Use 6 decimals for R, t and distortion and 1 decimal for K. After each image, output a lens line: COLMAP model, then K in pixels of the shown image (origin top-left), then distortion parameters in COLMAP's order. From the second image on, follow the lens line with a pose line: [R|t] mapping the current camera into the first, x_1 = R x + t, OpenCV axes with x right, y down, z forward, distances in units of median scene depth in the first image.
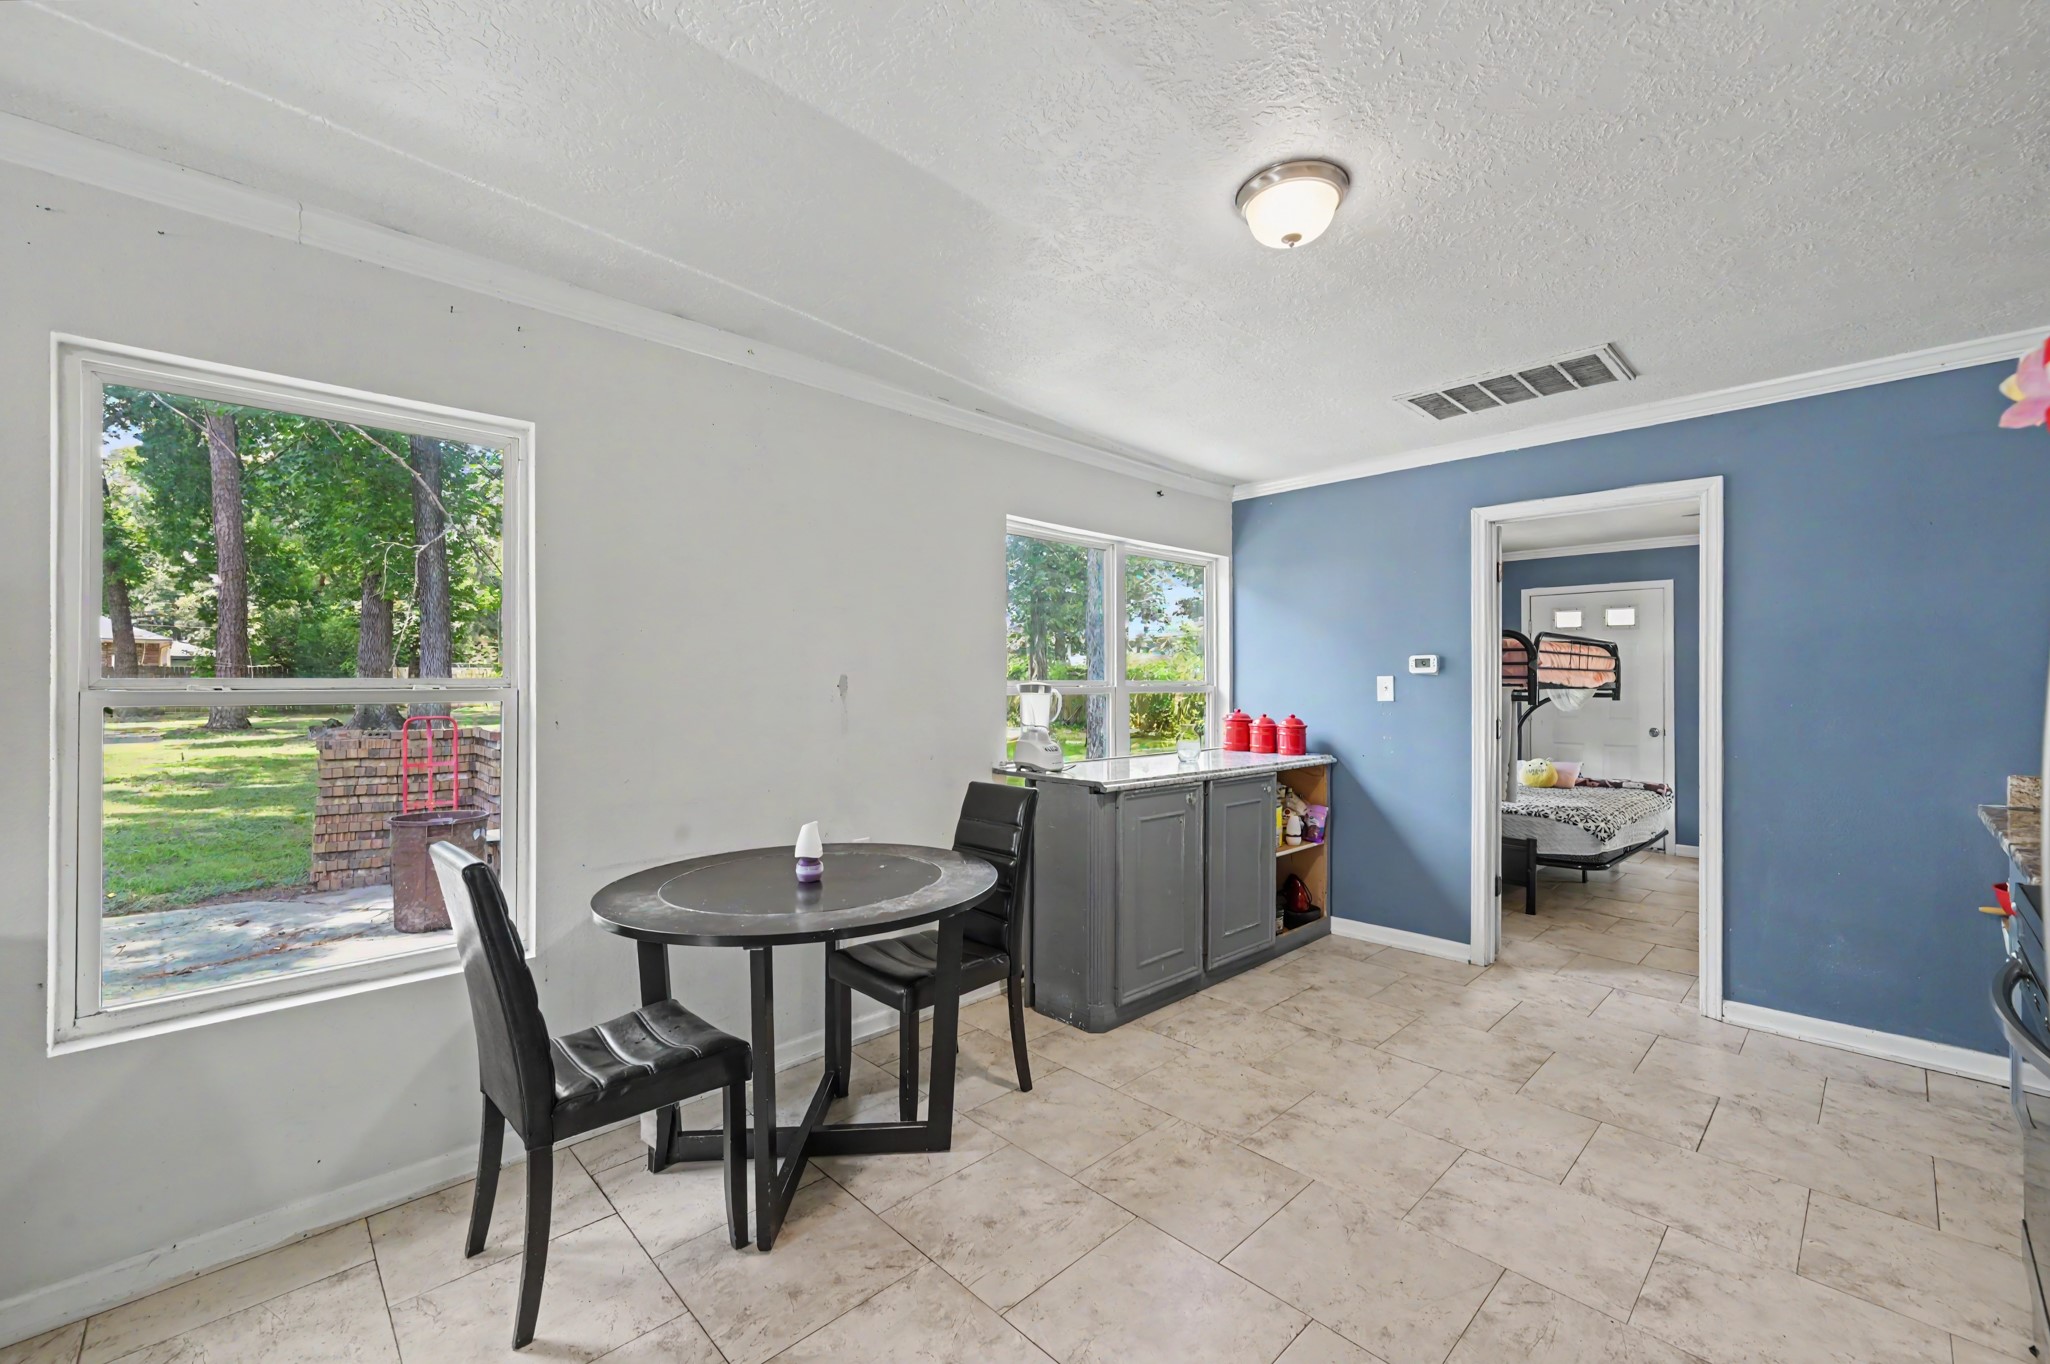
lens RADIAL K [[828.1, 0, 1024.9], [0, 828.1, 675.7], [0, 0, 1]] dist [0.000532, 0.000024]
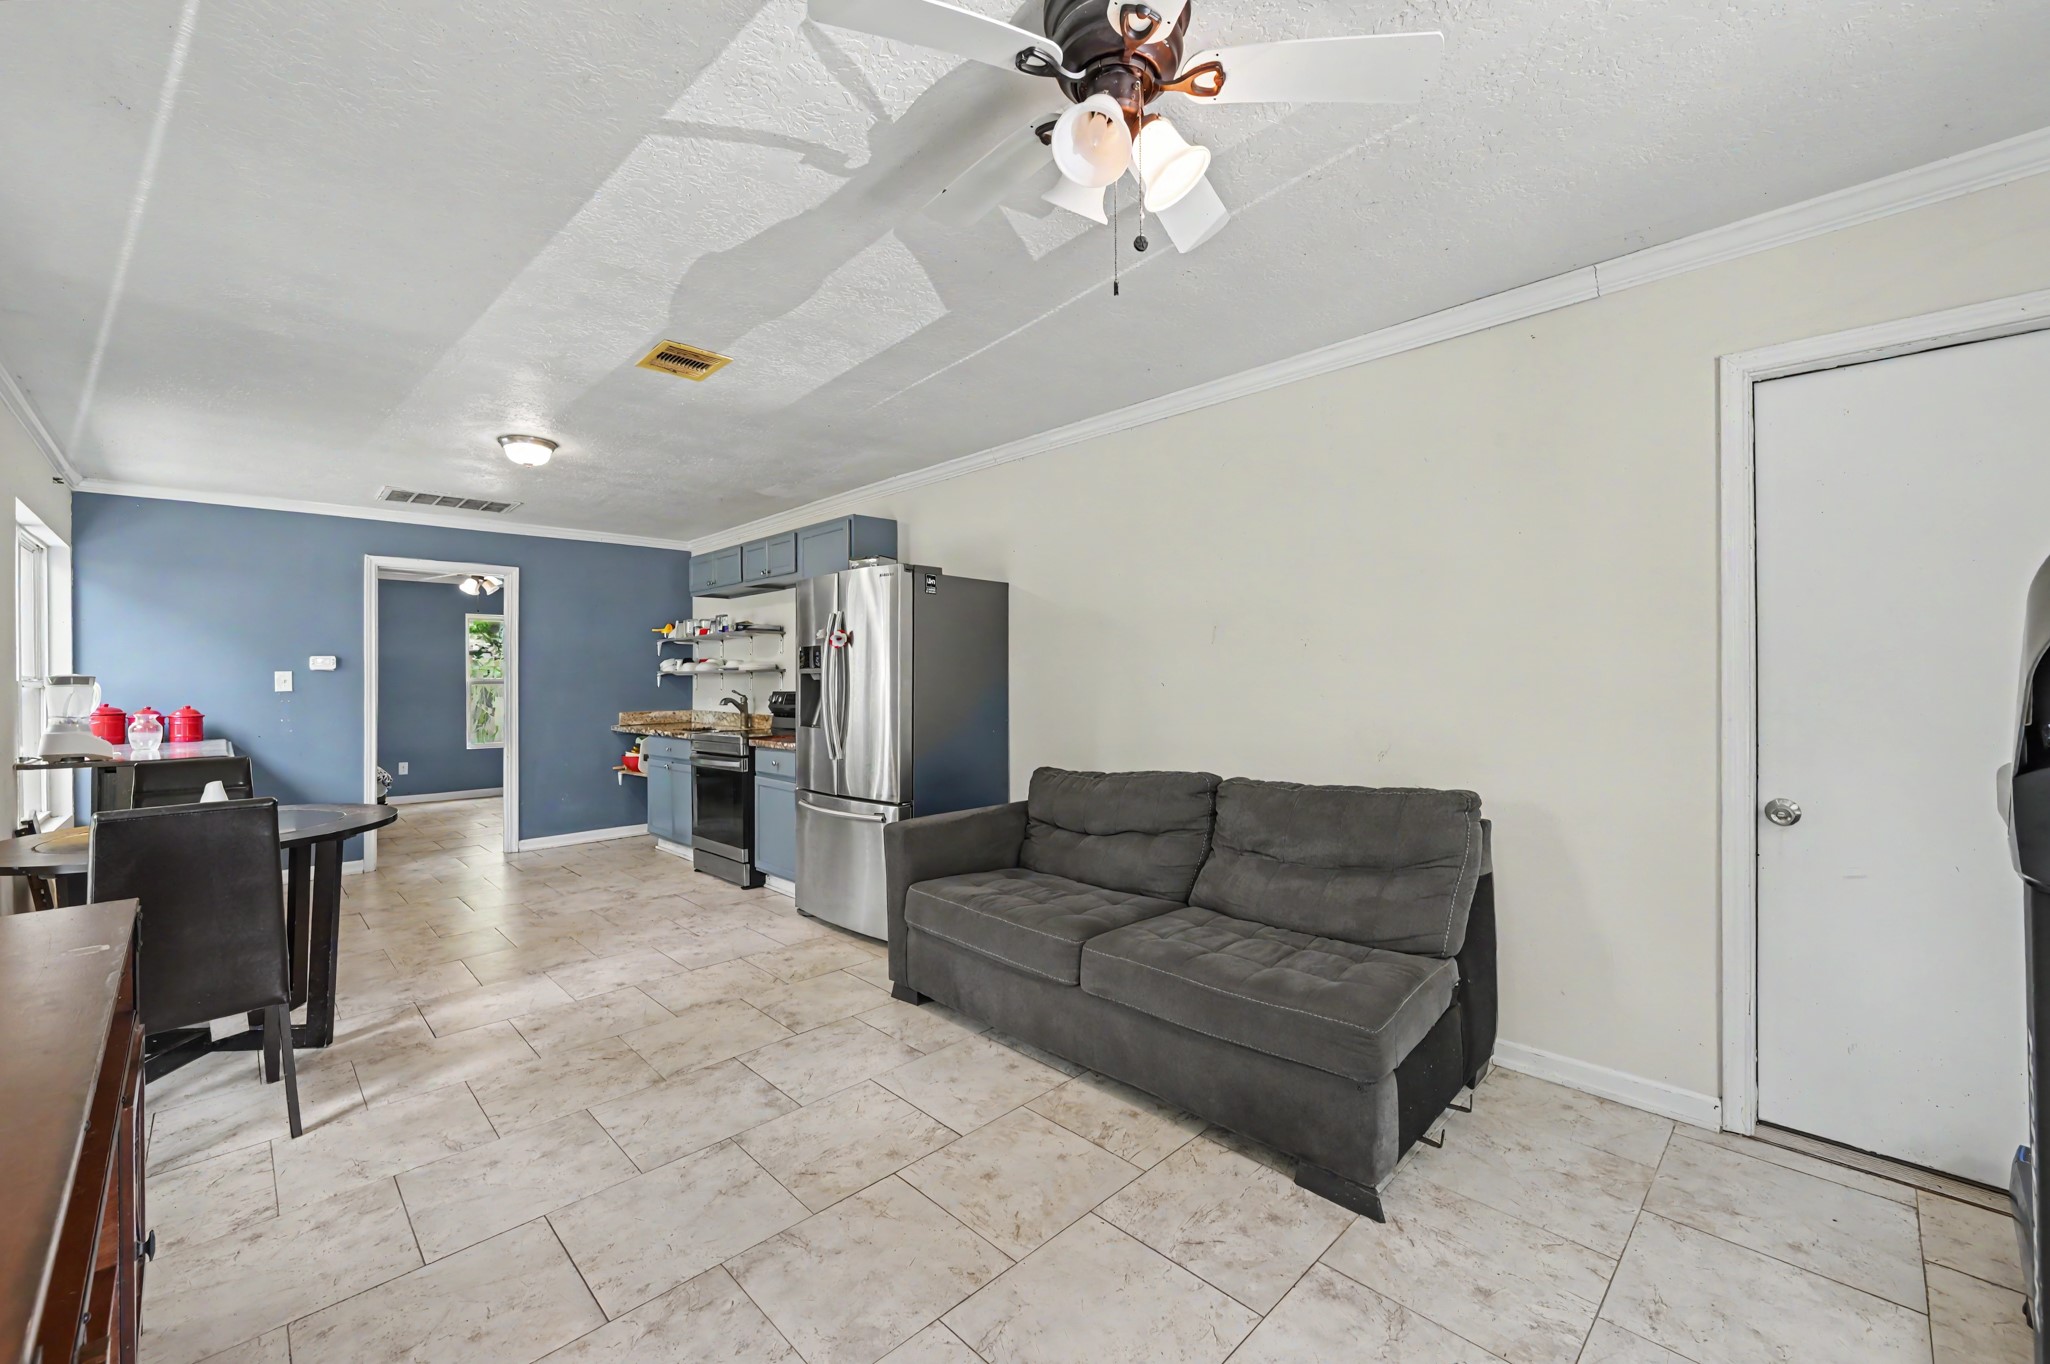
lens RADIAL K [[828.1, 0, 1024.9], [0, 828.1, 675.7], [0, 0, 1]] dist [0.000532, 0.000024]
pose [[-0.007328, 0.001955, 0.999971, -1.107188], [0.001970, 0.999996, -0.001940, 0.015235], [-0.999971, 0.001956, -0.007332, -0.162156]]
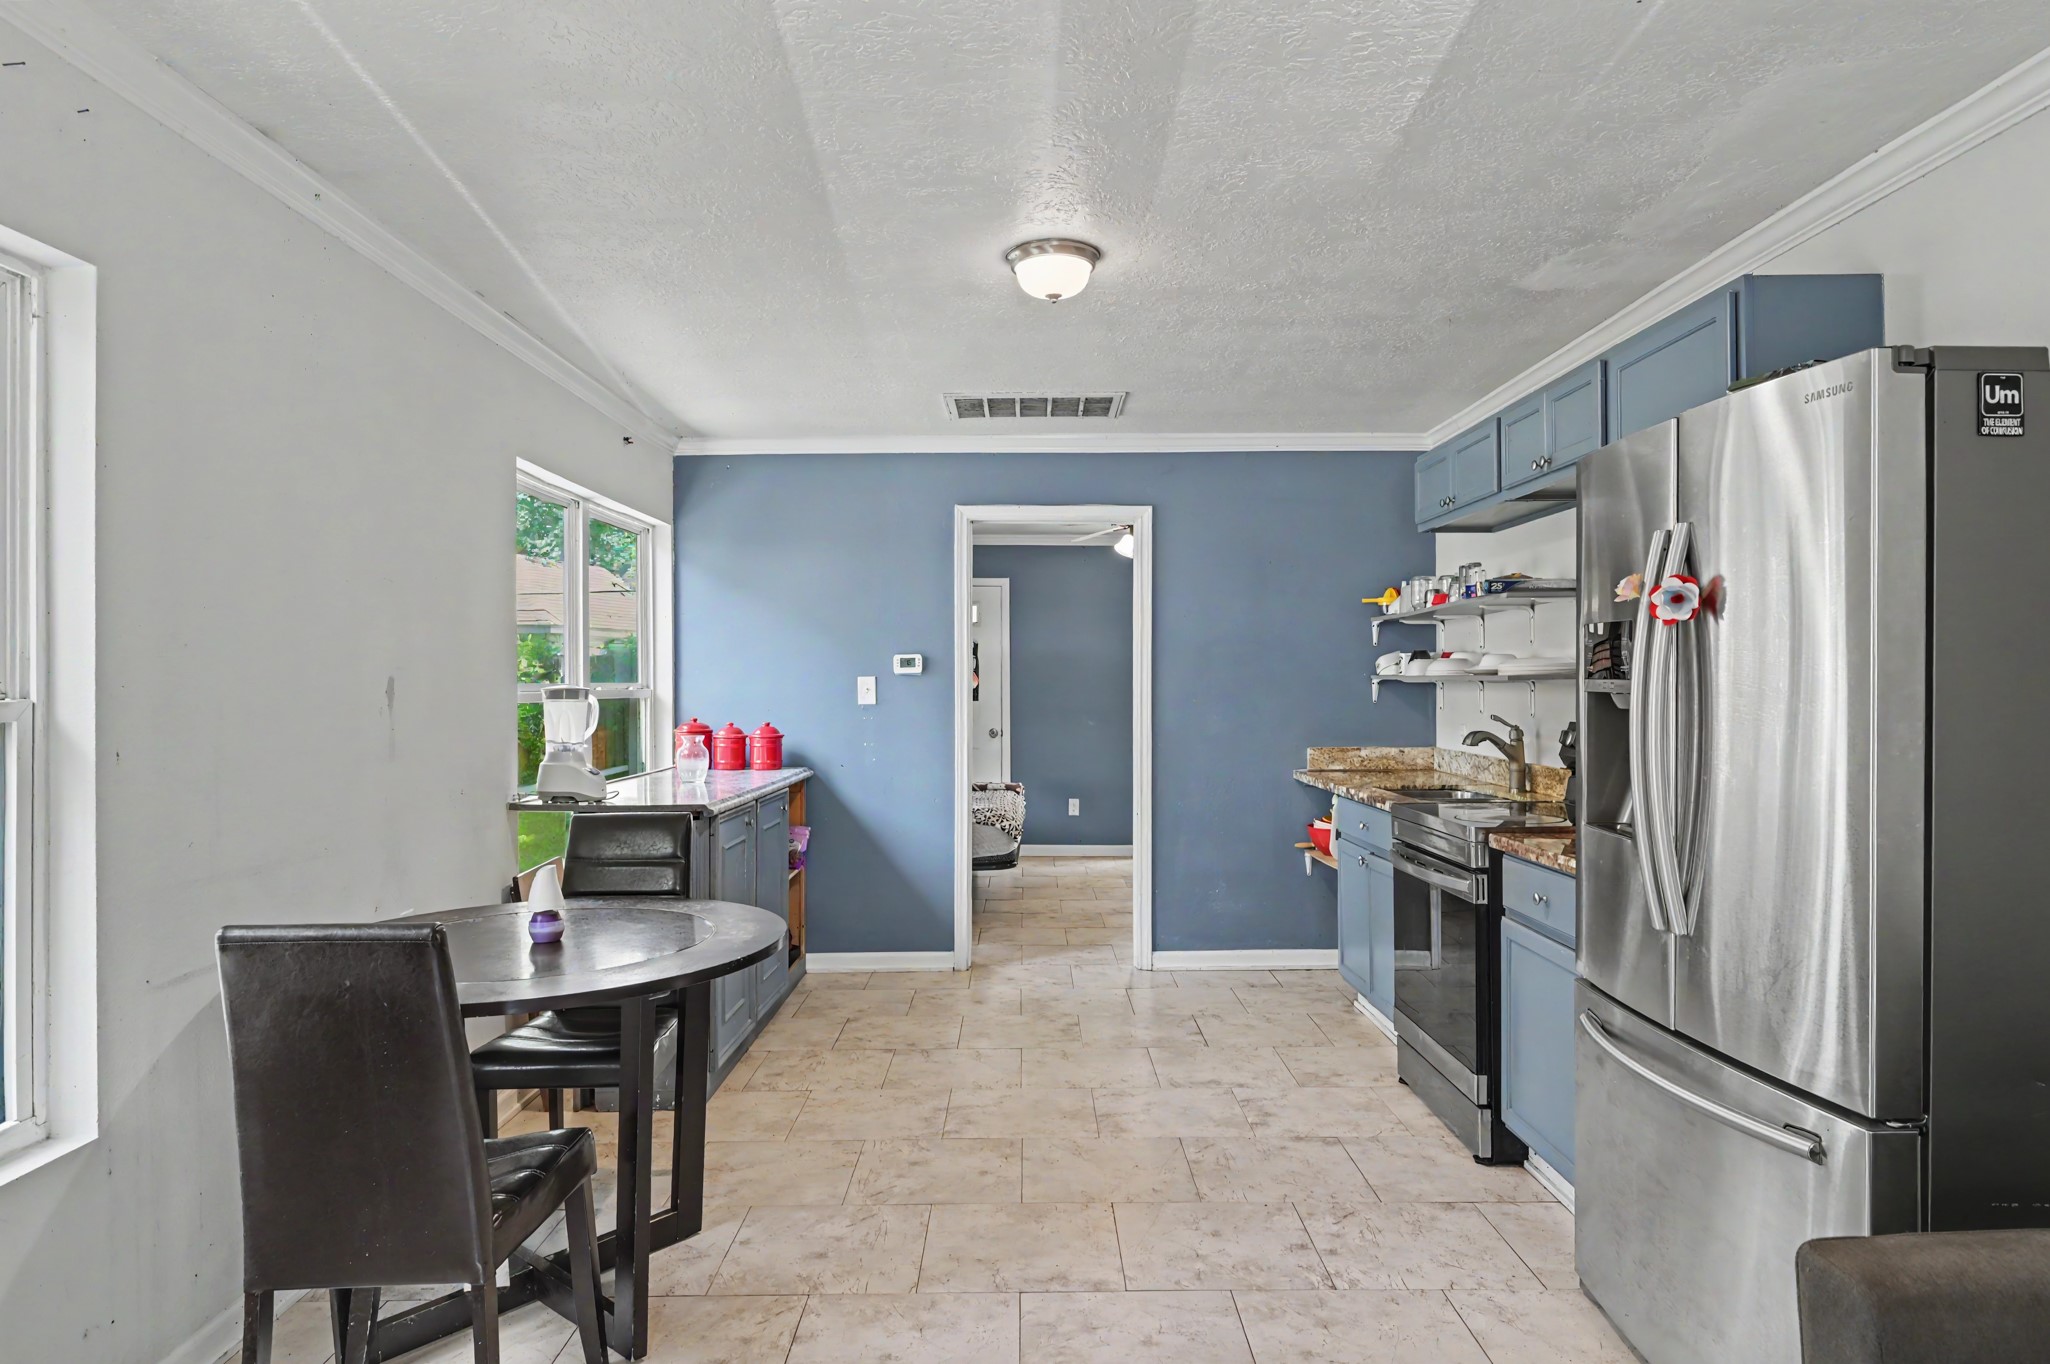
lens RADIAL K [[1254.5, 0, 1025.0], [0, 1254.5, 671.8], [0, 0, 1]] dist [-0.003775, -0.002024]
pose [[0.691007, 0.001736, 0.722846, -0.581593], [-0.000517, 0.999998, -0.001907, -0.002953], [-0.722848, 0.000944, 0.691007, -0.102118]]
